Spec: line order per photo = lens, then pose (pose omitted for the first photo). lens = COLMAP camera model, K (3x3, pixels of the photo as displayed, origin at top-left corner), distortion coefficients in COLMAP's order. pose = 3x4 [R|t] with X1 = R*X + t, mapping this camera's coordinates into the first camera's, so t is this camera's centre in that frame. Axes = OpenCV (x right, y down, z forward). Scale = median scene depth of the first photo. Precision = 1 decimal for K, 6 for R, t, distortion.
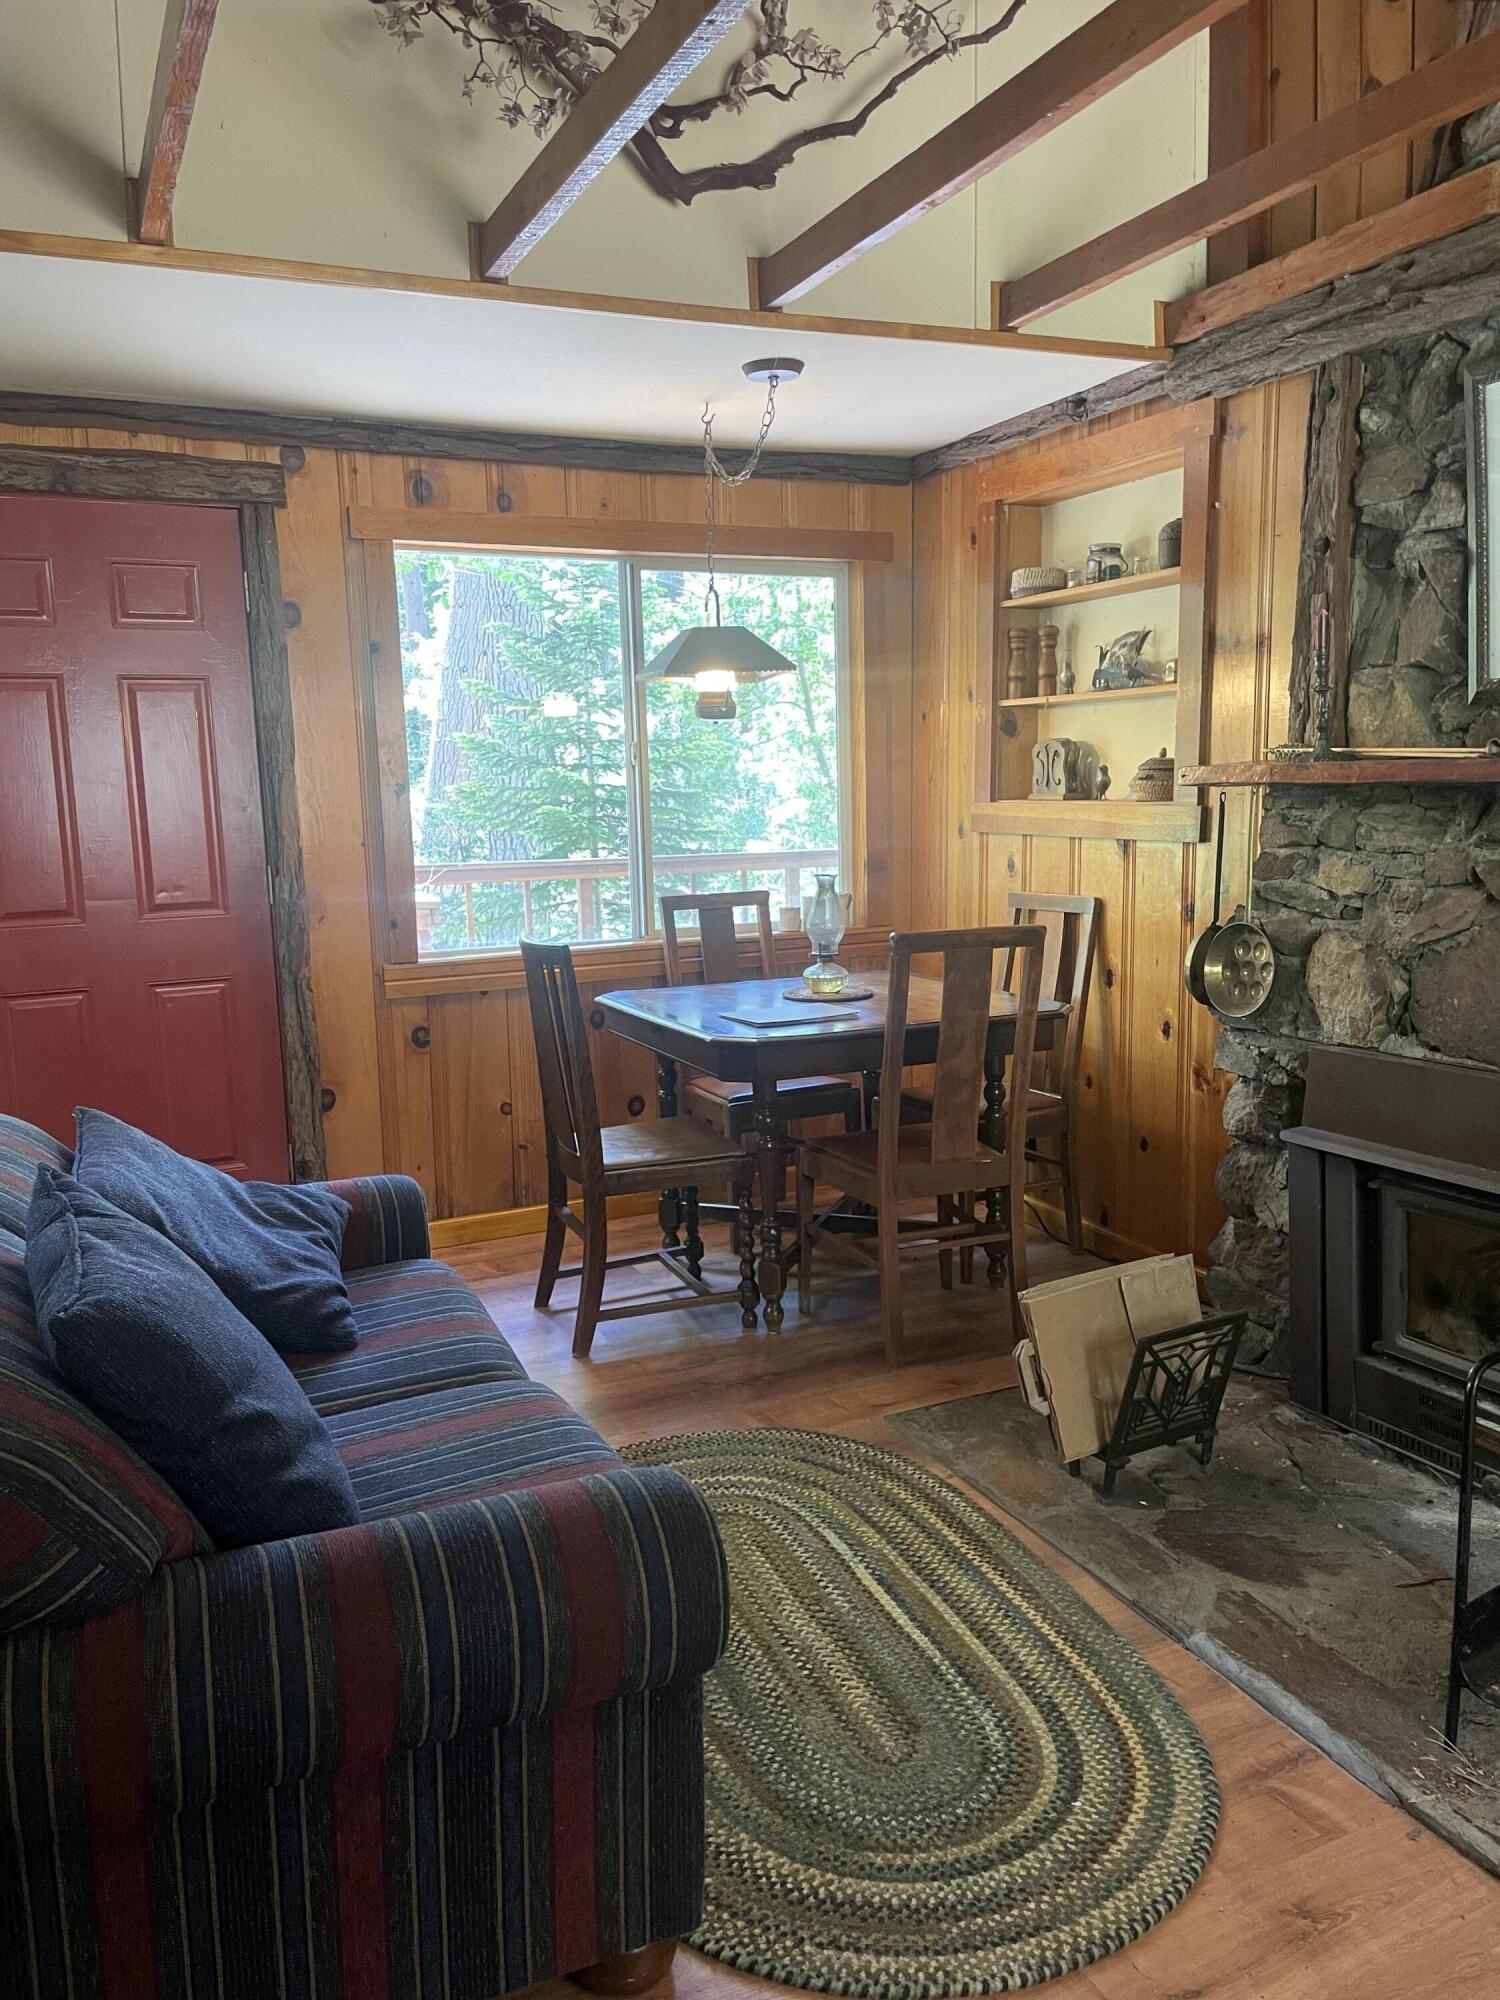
lens RADIAL K [[1542.3, 0, 747.6], [0, 1542.3, 1059.2], [0, 0, 1]] dist [-0.000228, -0.008015]
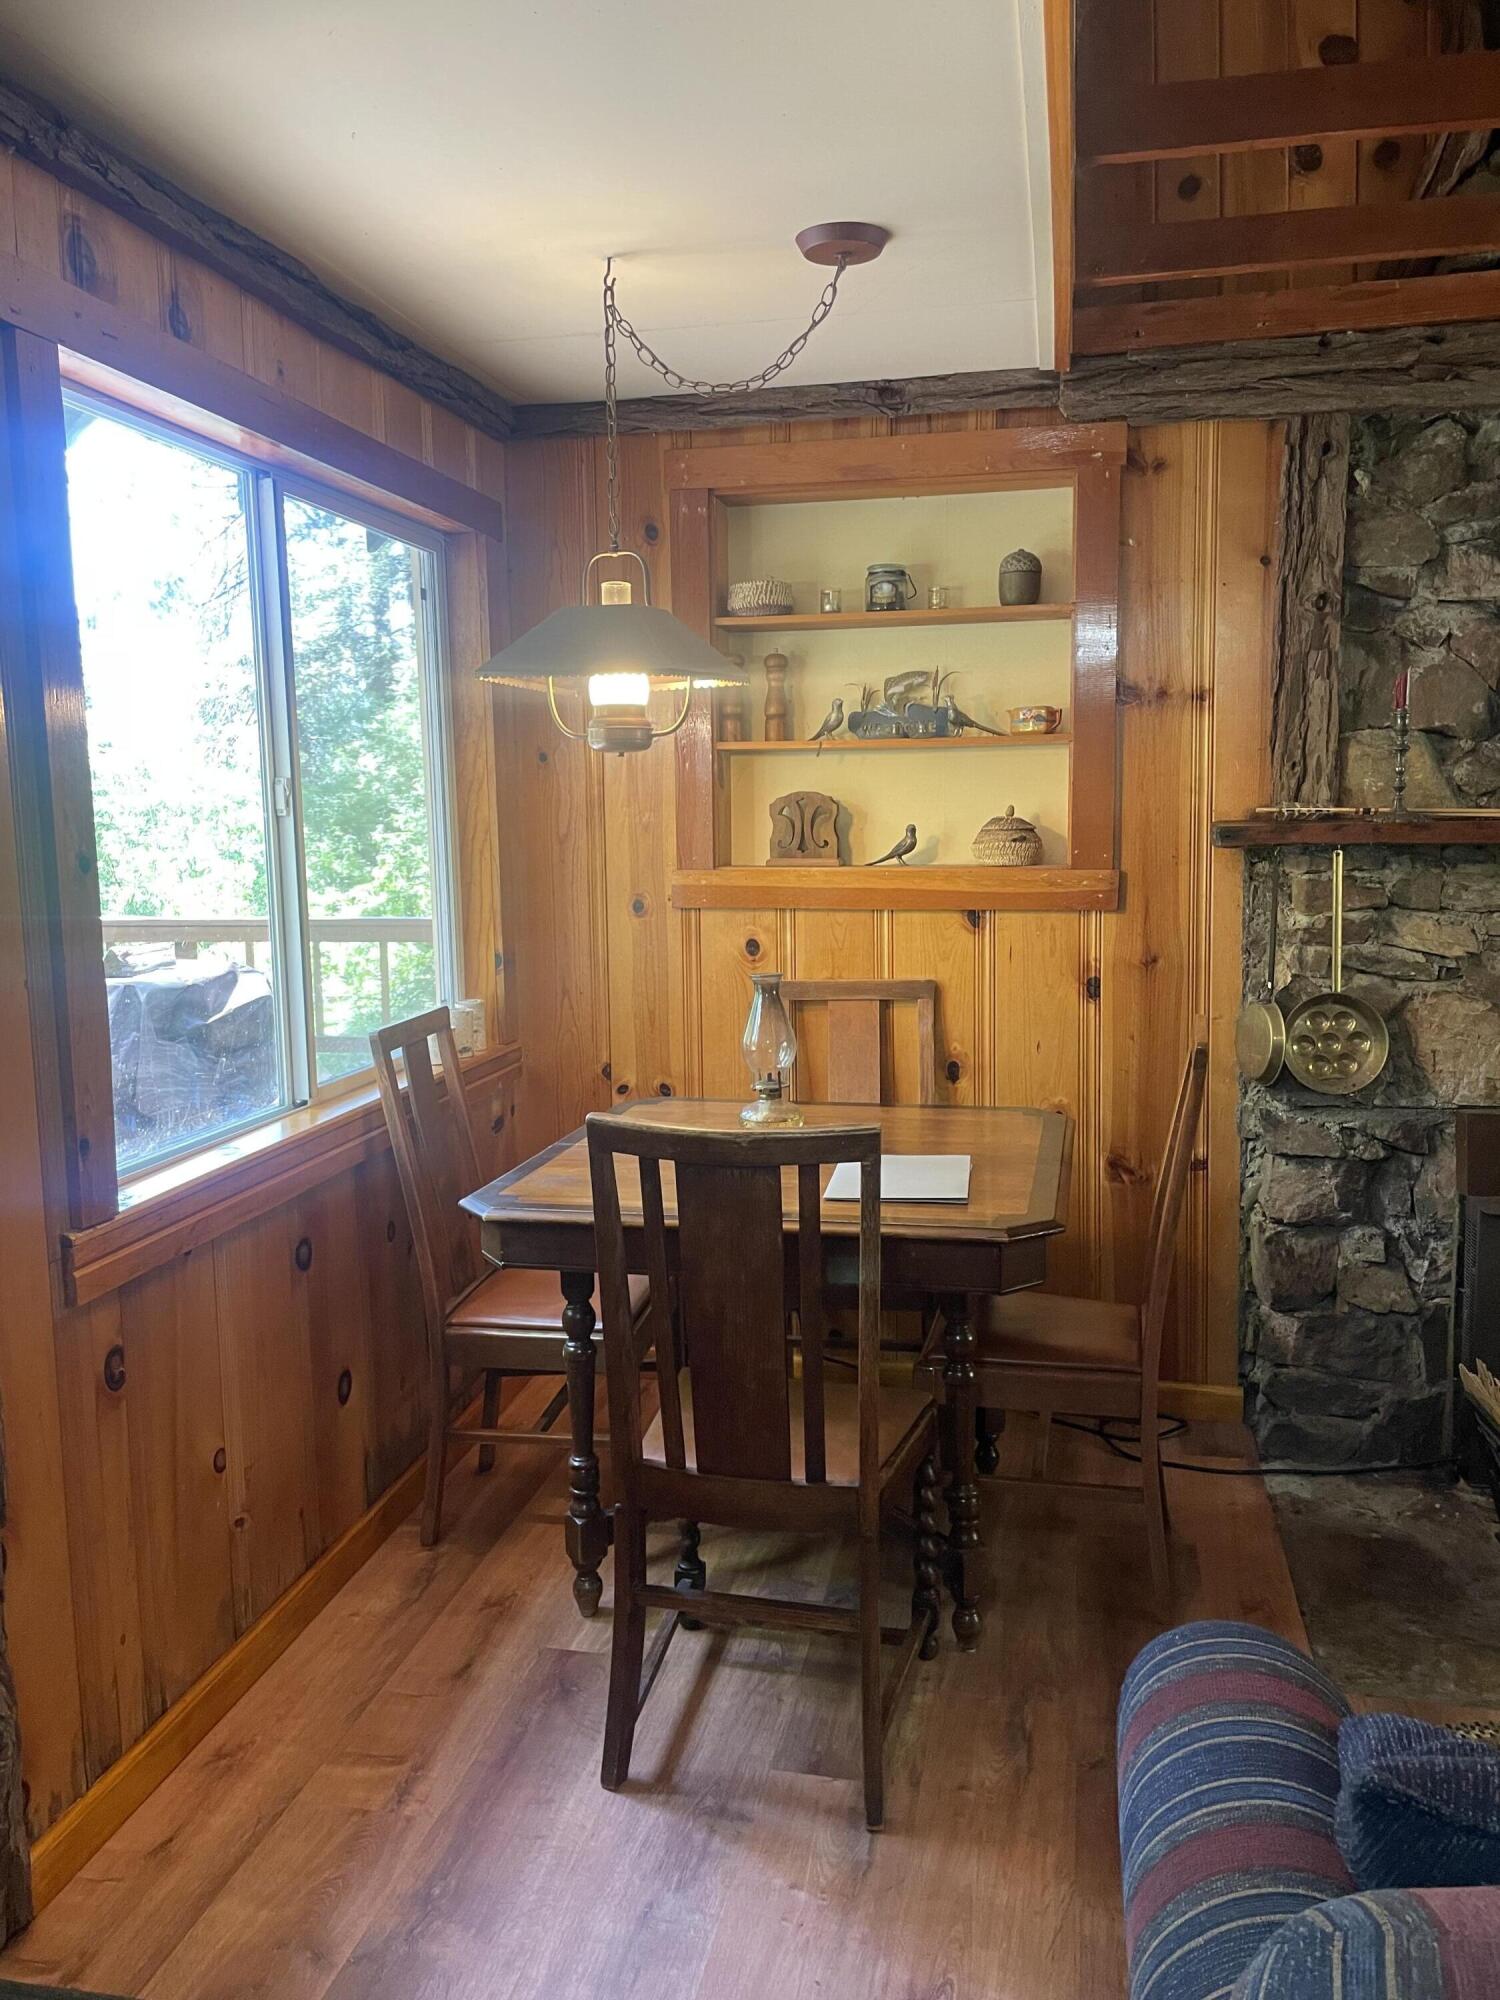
lens RADIAL K [[1548.5, 0, 750.0], [0, 1548.5, 1000.0], [0, 0, 1]] dist [0.114077, -0.158850]
pose [[0.588203, -0.086416, 0.804083, -0.562486], [0.144723, 0.989472, 0.000472, -0.117621], [-0.795658, 0.116092, 0.594517, 0.621646]]
